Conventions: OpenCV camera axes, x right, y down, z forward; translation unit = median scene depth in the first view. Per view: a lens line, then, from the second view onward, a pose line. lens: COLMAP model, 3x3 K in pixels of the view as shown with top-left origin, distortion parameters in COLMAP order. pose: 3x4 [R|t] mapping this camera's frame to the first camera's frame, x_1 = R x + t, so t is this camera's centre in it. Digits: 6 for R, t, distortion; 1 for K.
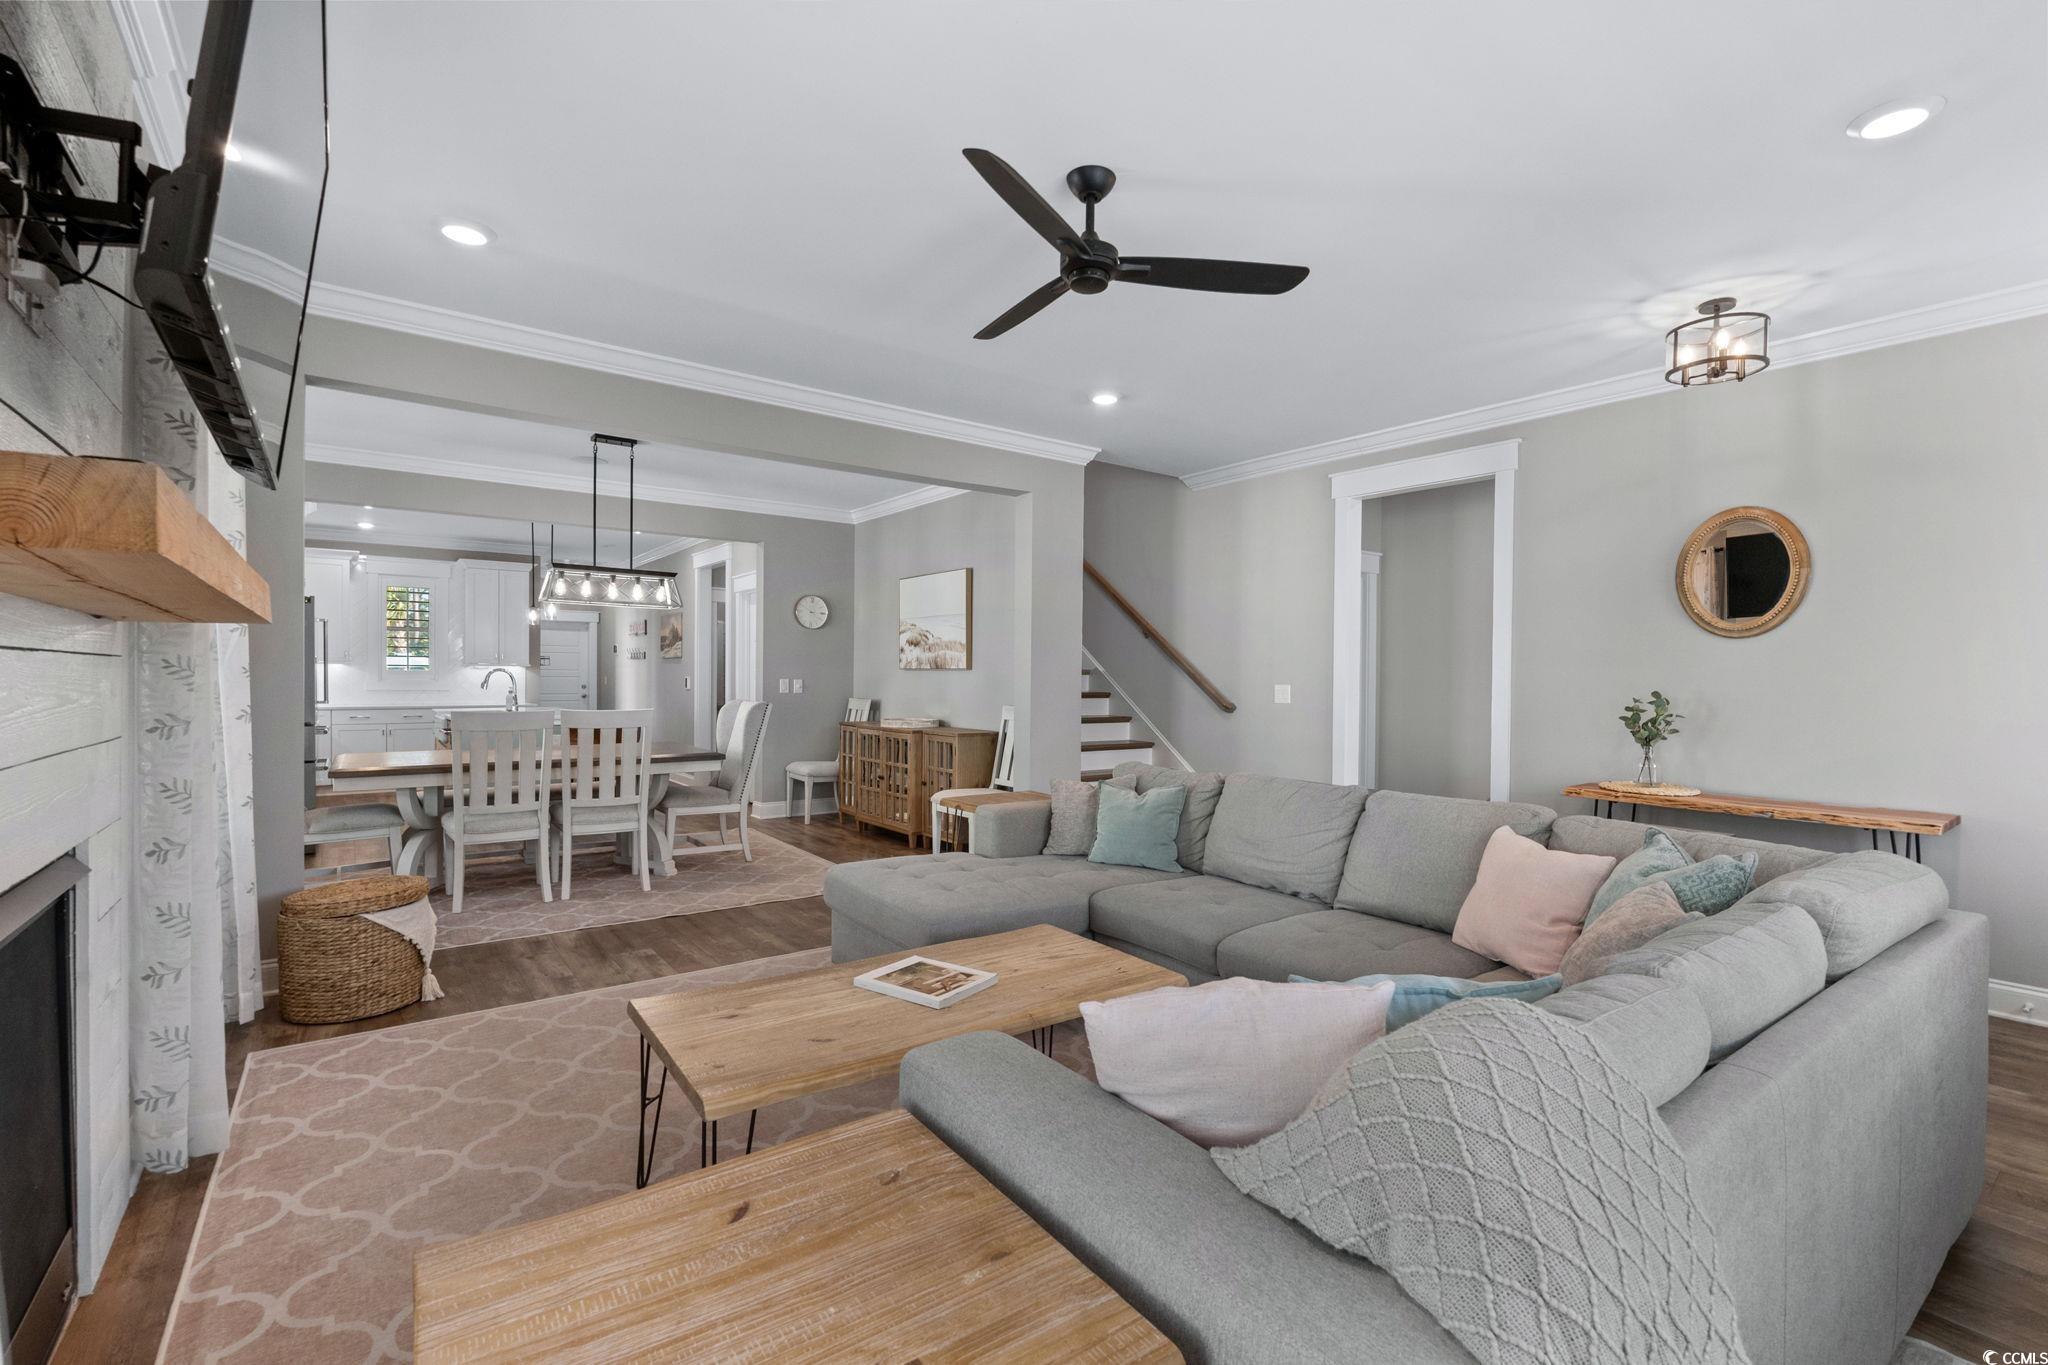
lens RADIAL K [[899.3, 0, 1024.3], [0, 899.3, 681.4], [0, 0, 1]] dist [-0.005067, -0.000538]
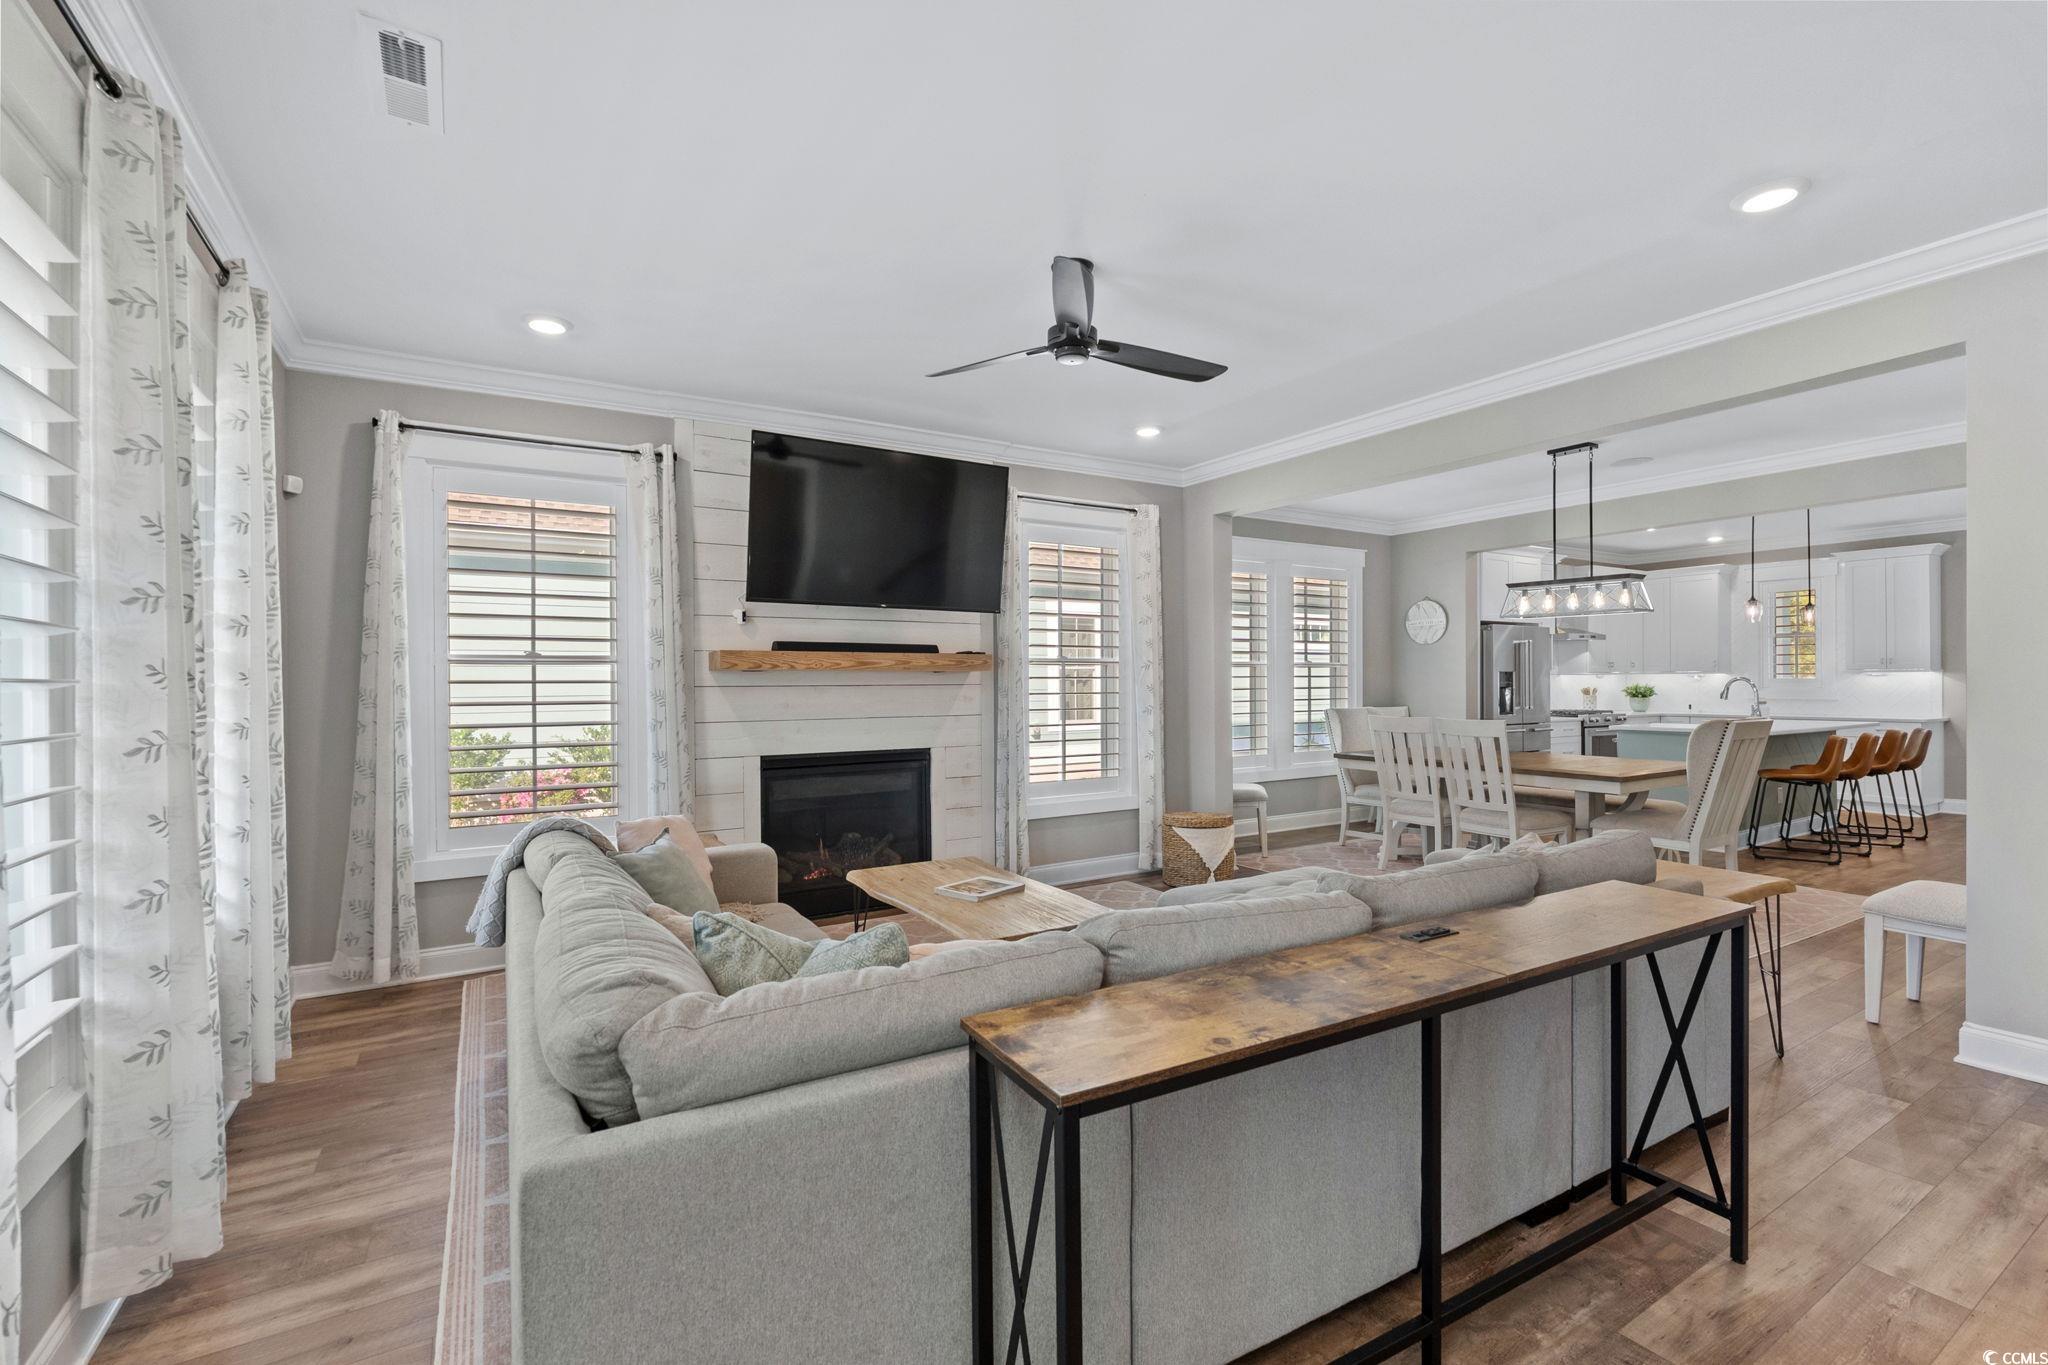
lens RADIAL K [[899.3, 0, 1016.6], [0, 899.3, 691.2], [0, 0, 1]] dist [-0.005067, -0.000538]
pose [[-0.085520, 0.004036, -0.996328, 0.571665], [0.000708, 0.999992, 0.003990, -0.006426], [0.996336, -0.000364, -0.085522, 0.469731]]
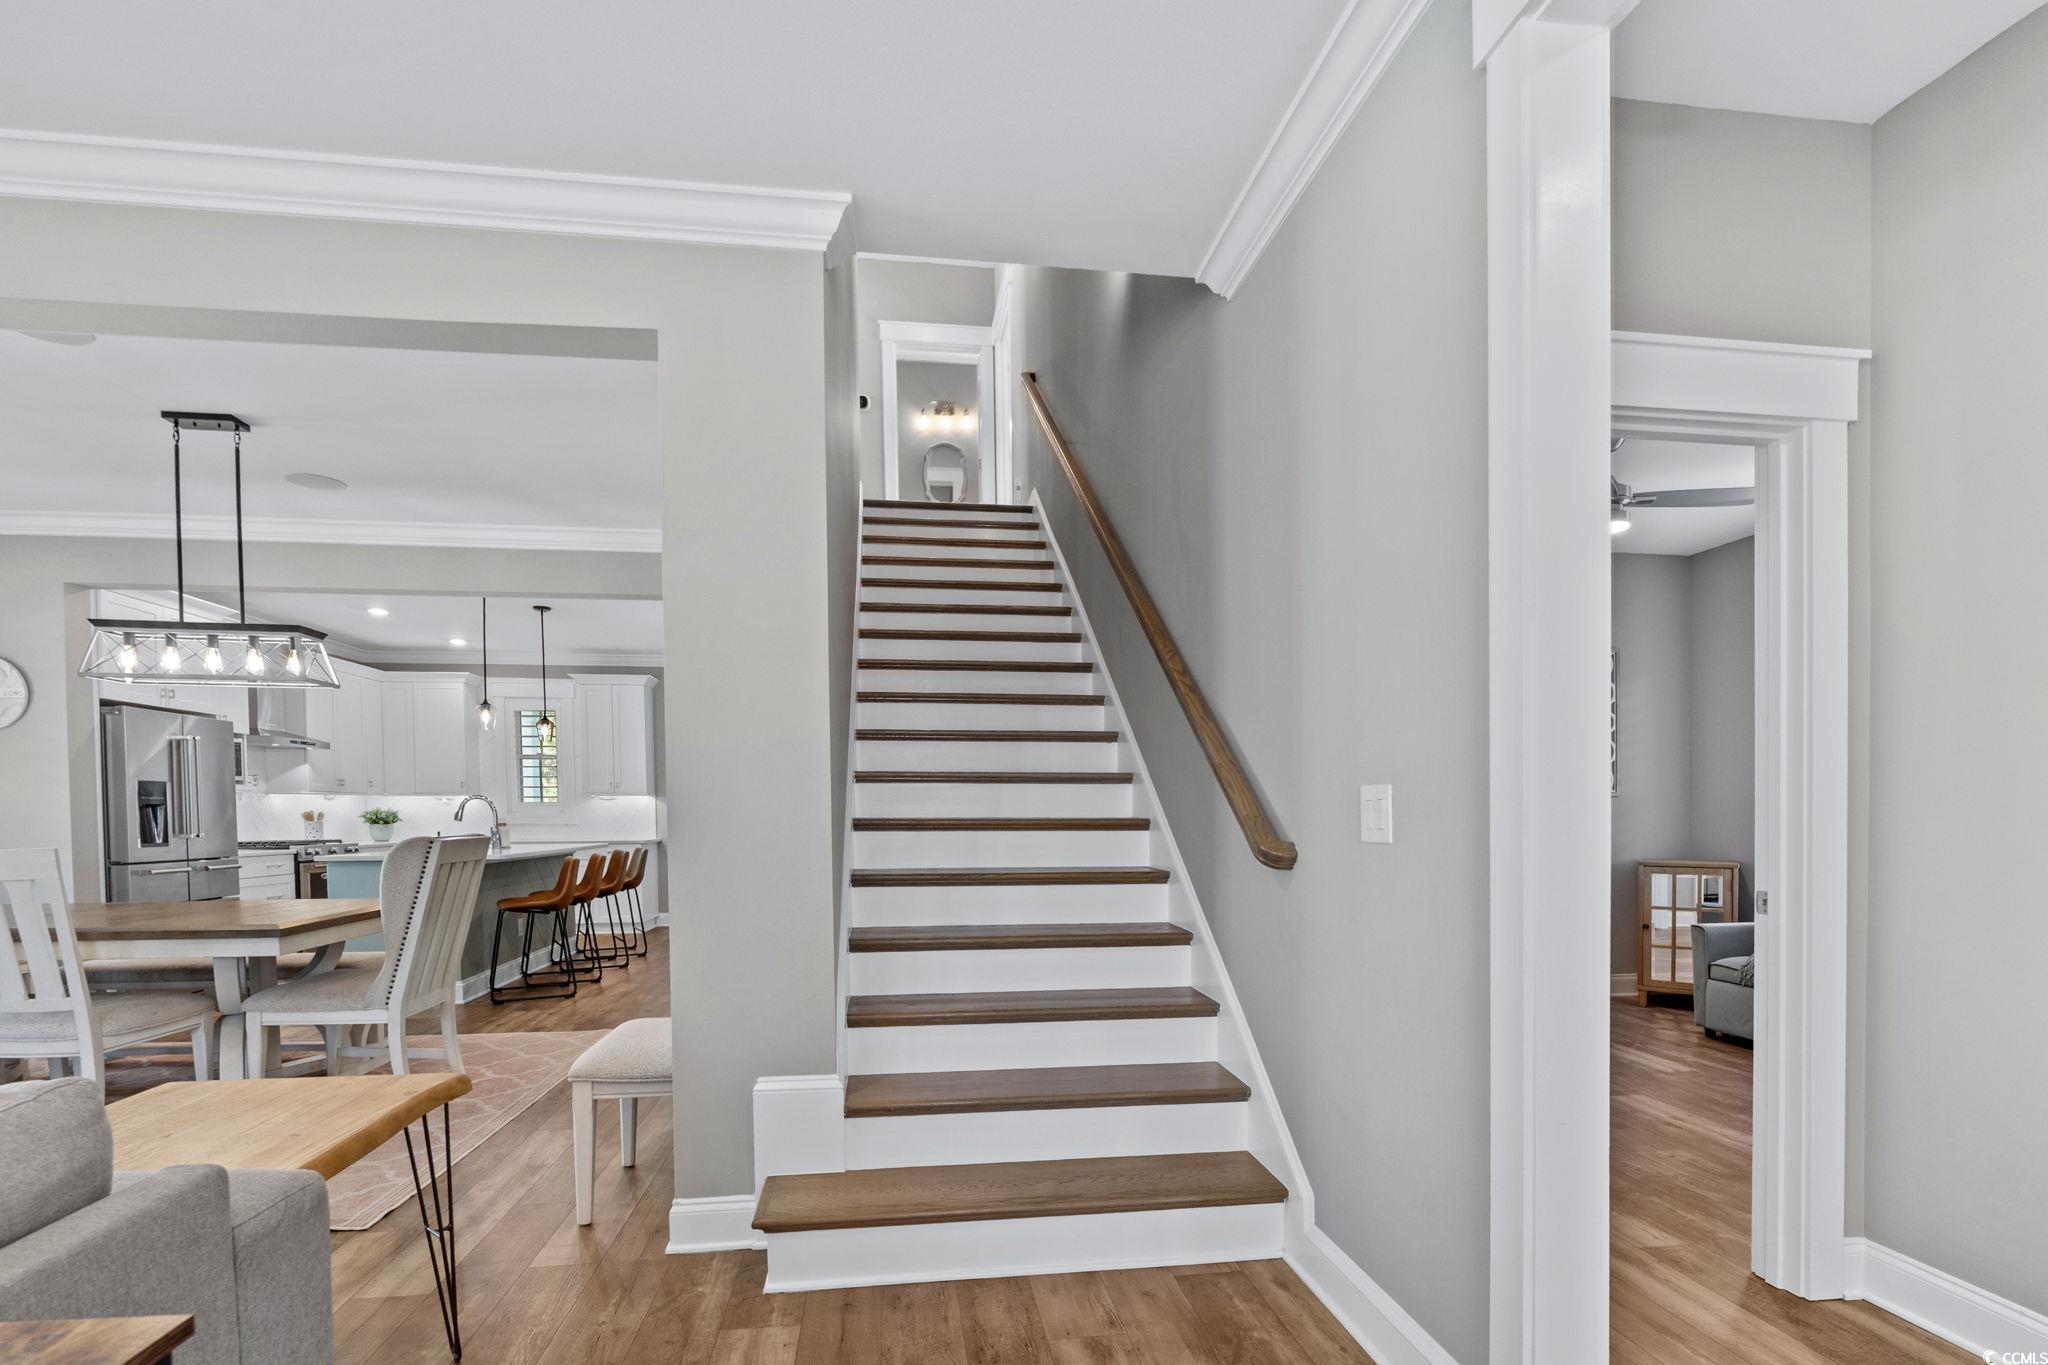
lens RADIAL K [[948.0, 0, 1015.5], [0, 948.0, 843.2], [0, 0, 1]] dist [-0.004768, -0.000247]
pose [[0.880184, 0.002905, -0.474624, 0.349143], [0.009809, 0.999656, 0.024309, 0.016674], [0.474531, -0.026052, 0.879853, 0.673021]]
